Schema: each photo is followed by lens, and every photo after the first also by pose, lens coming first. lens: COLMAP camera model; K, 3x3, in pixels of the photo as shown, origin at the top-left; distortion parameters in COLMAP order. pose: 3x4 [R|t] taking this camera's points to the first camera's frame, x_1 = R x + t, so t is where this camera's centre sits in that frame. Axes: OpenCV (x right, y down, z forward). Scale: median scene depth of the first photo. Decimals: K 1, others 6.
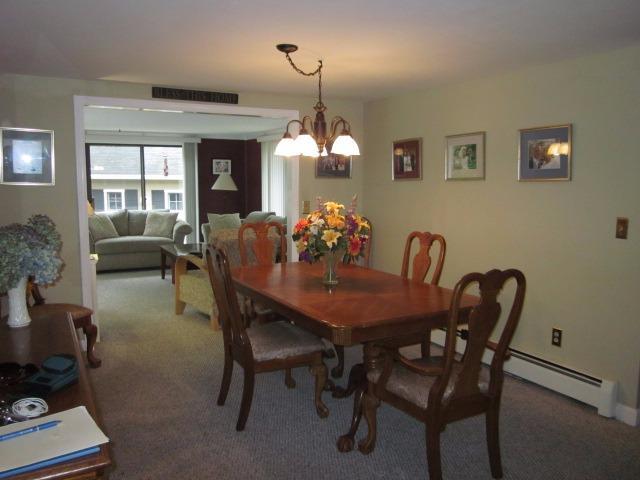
lens RADIAL K [[535.3, 0, 320.0], [0, 535.3, 240.0], [0, 0, 1]] dist [-0.036847, 0.013796]
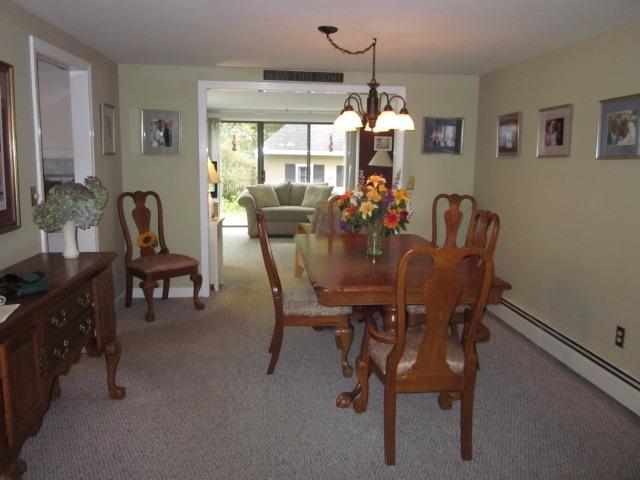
lens RADIAL K [[535.3, 0, 320.0], [0, 535.3, 240.0], [0, 0, 1]] dist [-0.036847, 0.013796]
pose [[0.919561, 0.073304, -0.386050, 0.271555], [-0.057870, 0.996997, 0.051468, 0.005436], [0.388663, -0.024987, 0.921041, -0.001471]]
